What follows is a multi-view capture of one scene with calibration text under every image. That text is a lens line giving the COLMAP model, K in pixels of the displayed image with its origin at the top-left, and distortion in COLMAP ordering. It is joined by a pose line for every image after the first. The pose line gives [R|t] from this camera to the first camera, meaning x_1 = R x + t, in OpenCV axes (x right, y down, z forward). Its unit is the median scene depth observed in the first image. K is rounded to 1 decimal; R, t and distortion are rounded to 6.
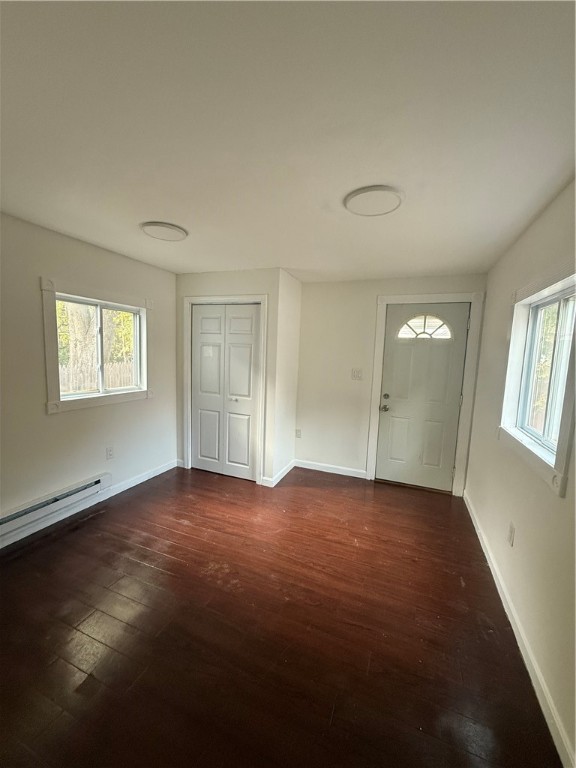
lens RADIAL K [[304.5, 0, 288.4], [0, 304.5, 383.9], [0, 0, 1]] dist [-0.004199, 0.001361]
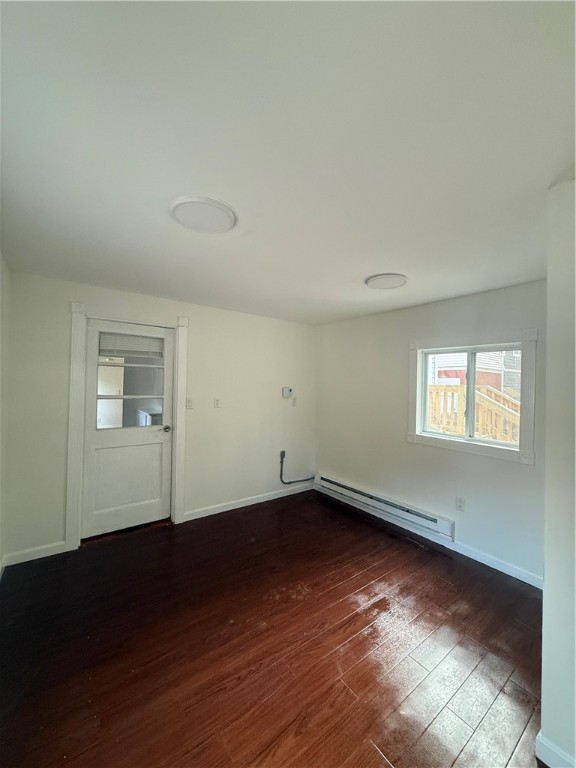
lens RADIAL K [[304.5, 0, 288.7], [0, 304.5, 383.1], [0, 0, 1]] dist [-0.004199, 0.001361]
pose [[-0.522884, -0.052314, -0.850797, 0.606648], [-0.136640, 0.990352, 0.023082, -0.109893], [0.841381, 0.128322, -0.524987, 1.191192]]
